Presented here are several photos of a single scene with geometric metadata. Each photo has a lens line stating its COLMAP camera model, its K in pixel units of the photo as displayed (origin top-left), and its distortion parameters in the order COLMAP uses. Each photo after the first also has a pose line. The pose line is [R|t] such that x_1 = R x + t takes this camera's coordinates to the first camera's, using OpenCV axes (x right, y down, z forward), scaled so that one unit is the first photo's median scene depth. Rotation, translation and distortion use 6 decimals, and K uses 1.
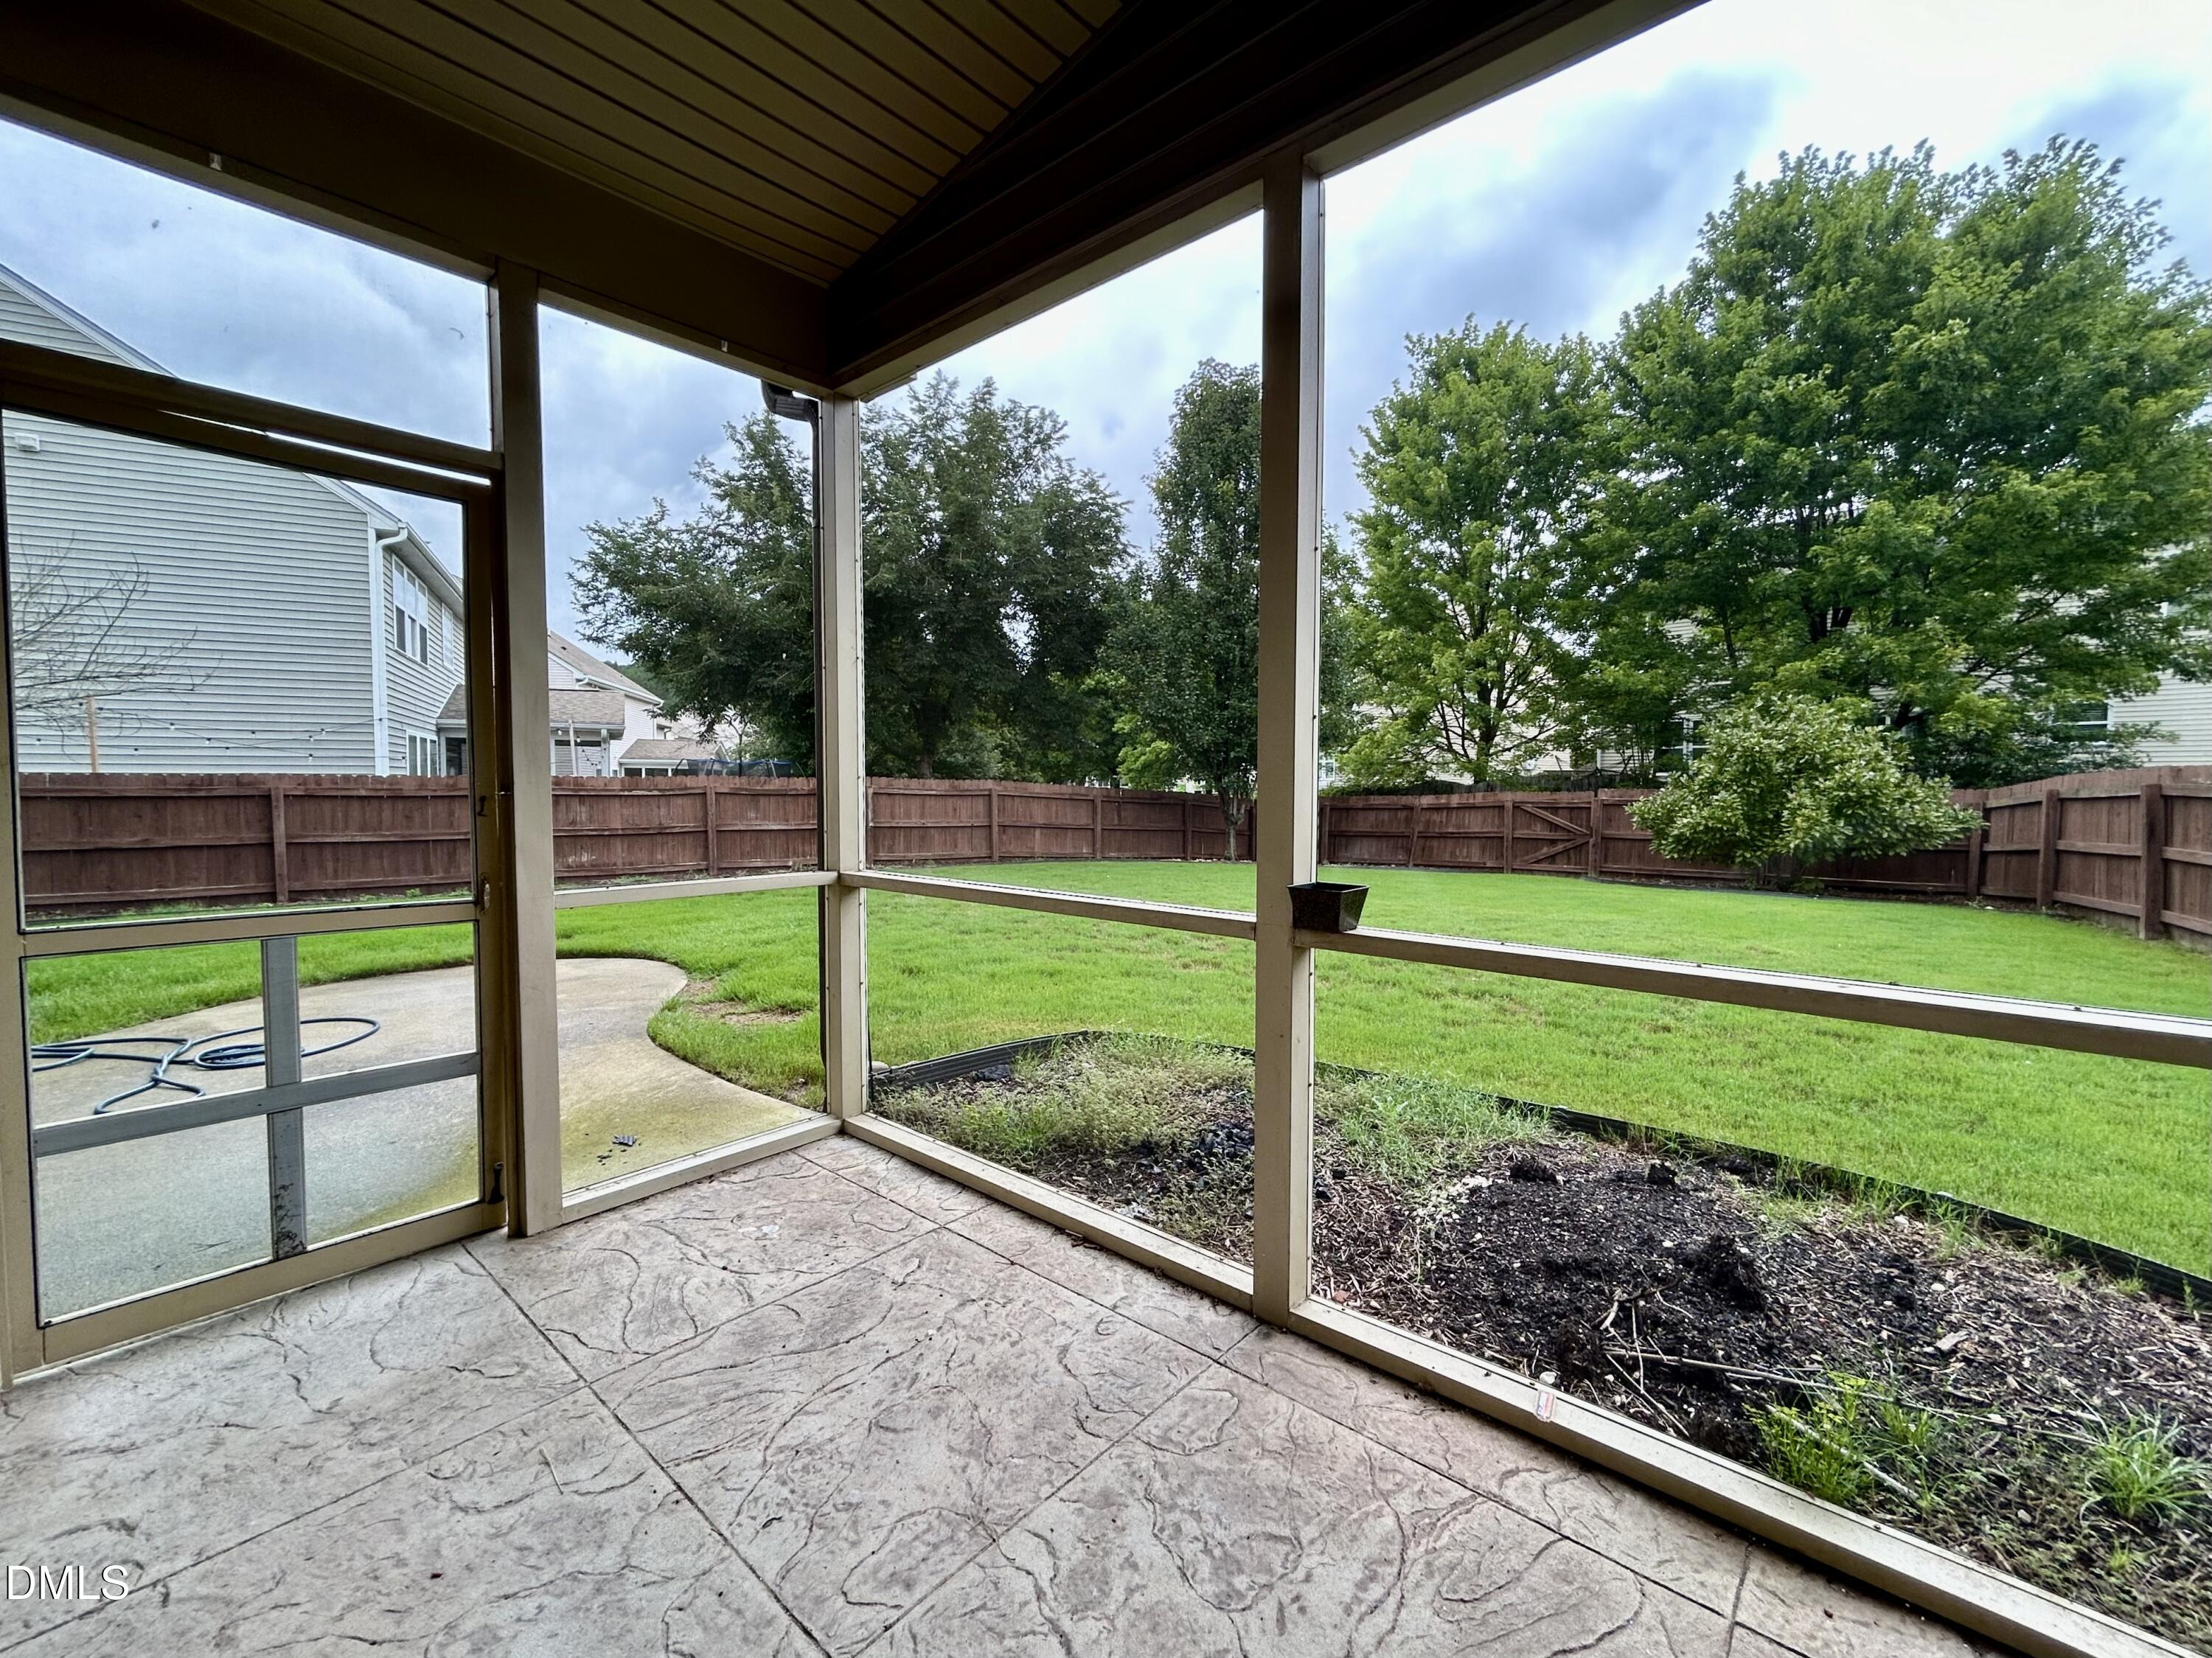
lens RADIAL K [[907.6, 0, 1100.5], [0, 907.6, 819.8], [0, 0, 1]] dist [-0.000317, -0.000259]
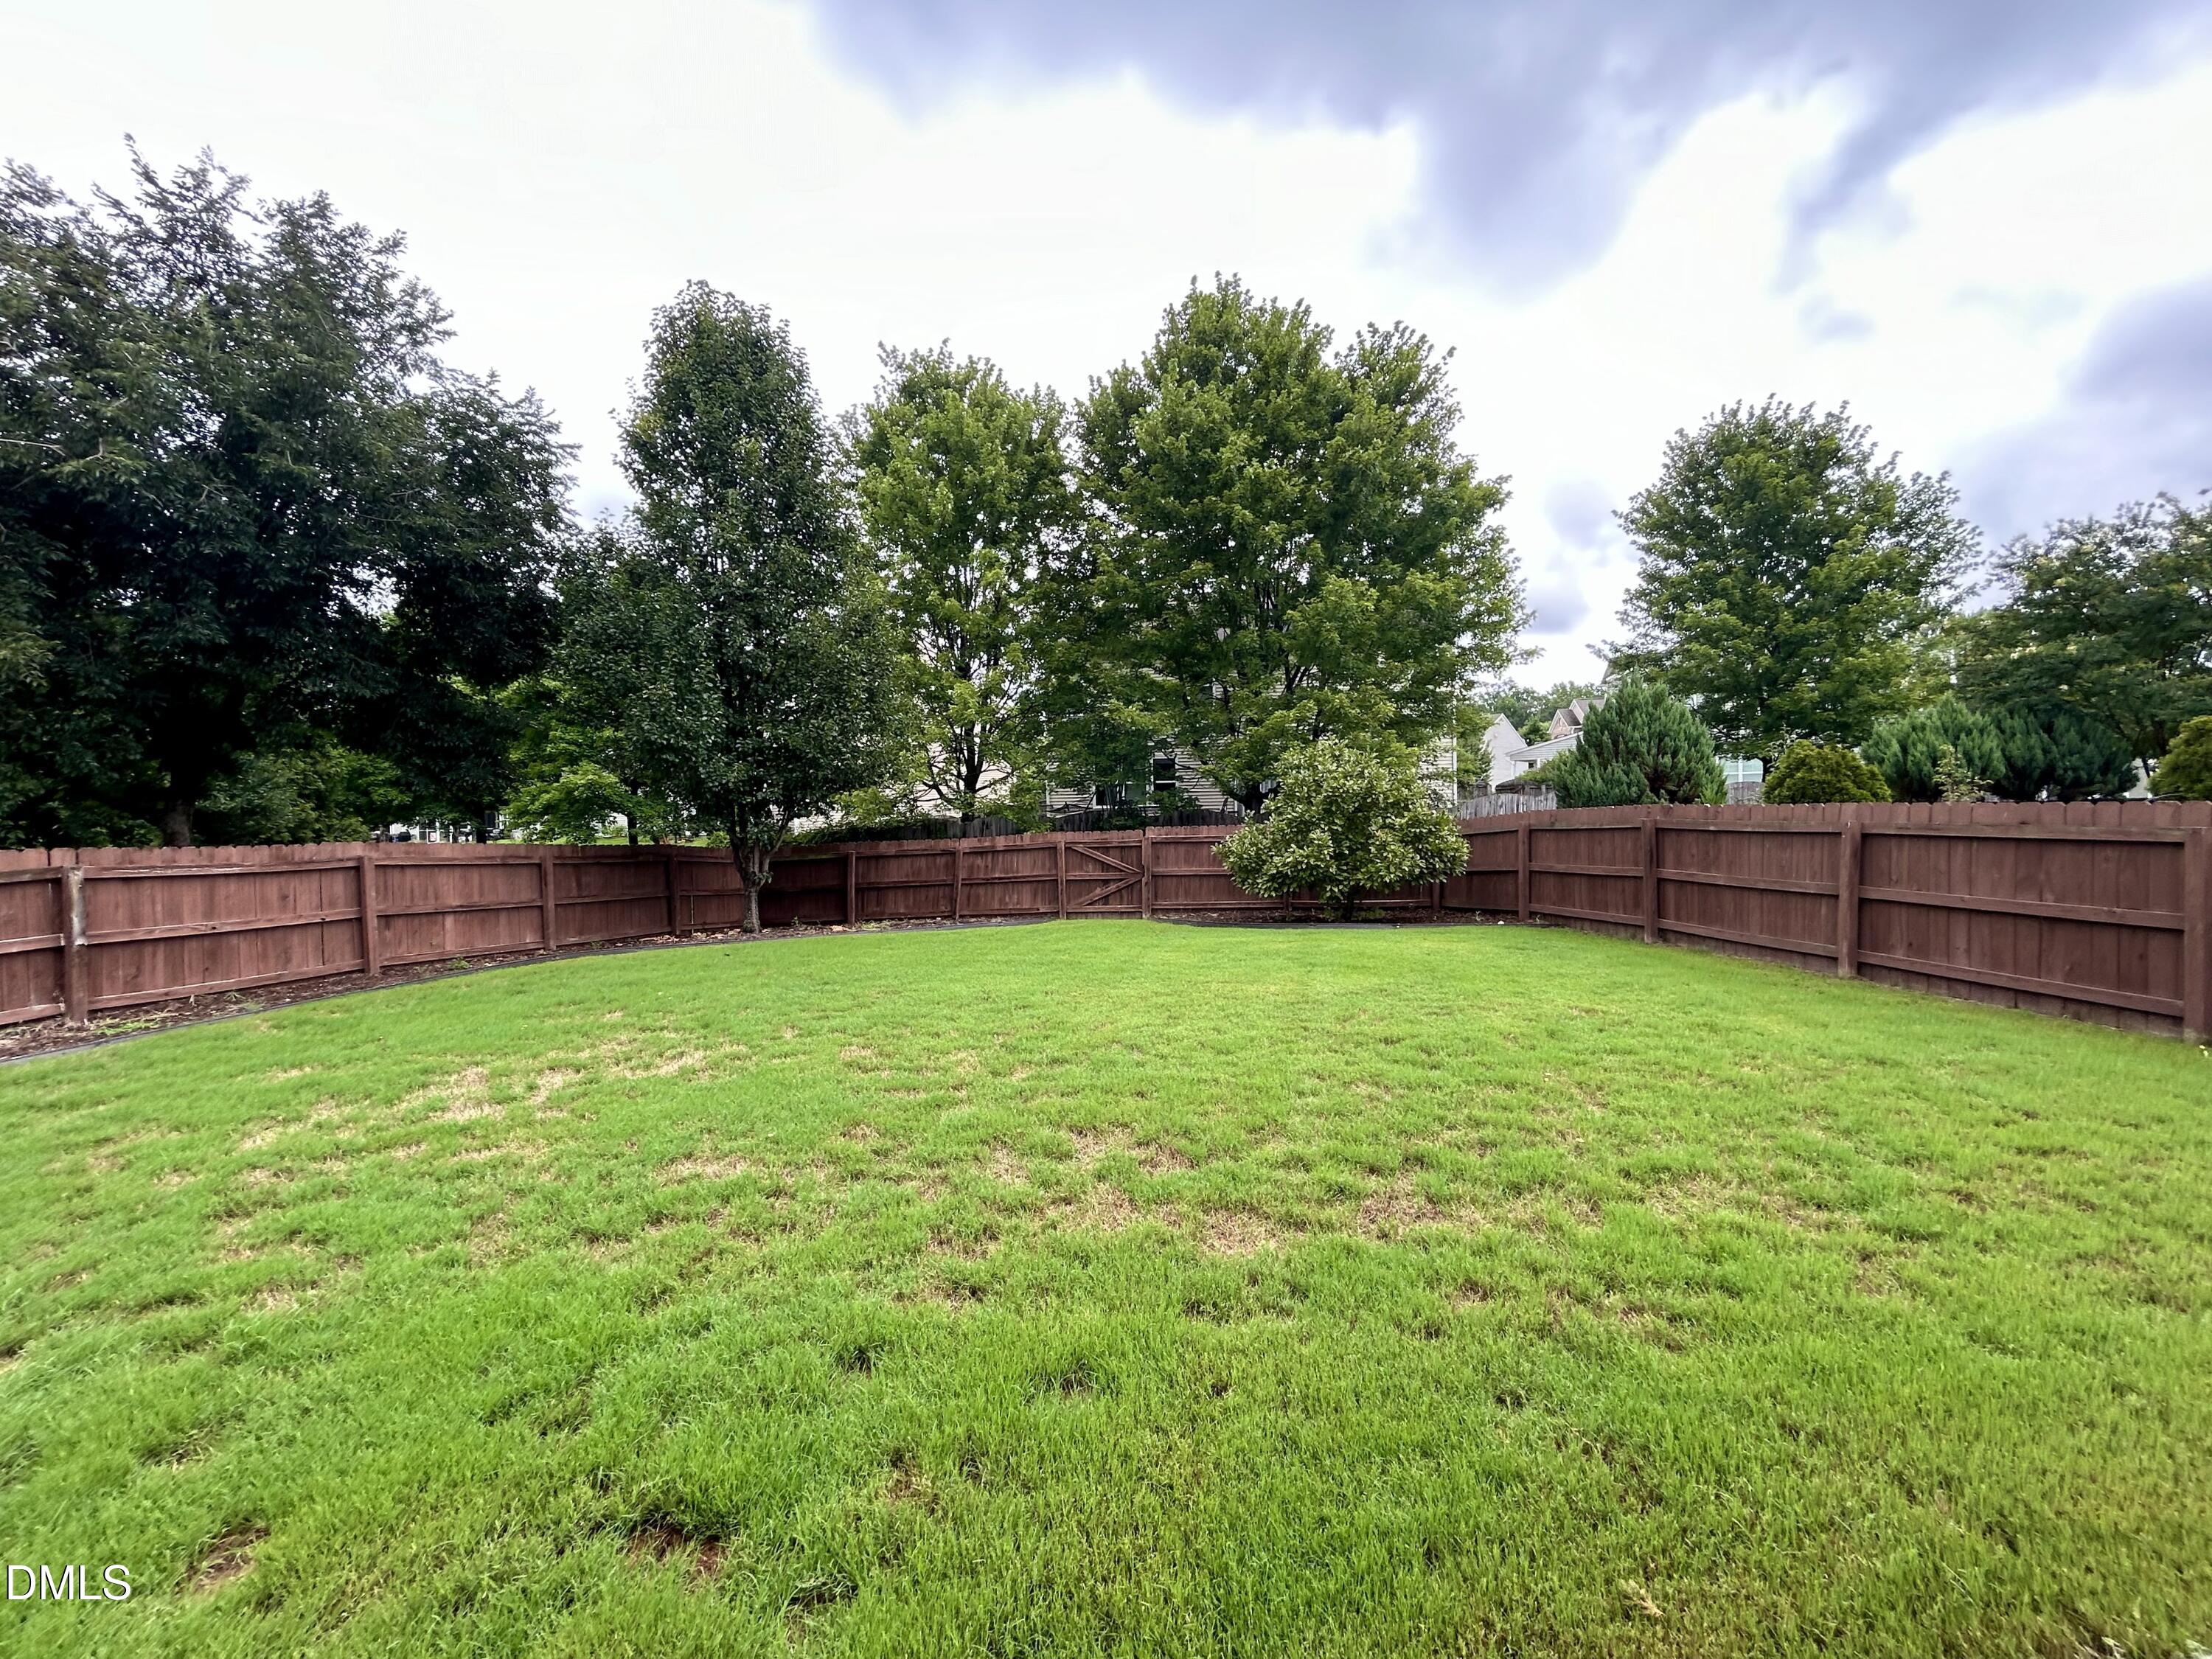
lens RADIAL K [[907.7, 0, 1100.5], [0, 907.7, 820.3], [0, 0, 1]] dist [-0.000317, -0.000259]
pose [[0.792046, -0.026183, 0.609900, -0.098117], [0.047999, 0.998658, -0.019462, -0.023271], [-0.608572, 0.044689, 0.792239, 0.222086]]
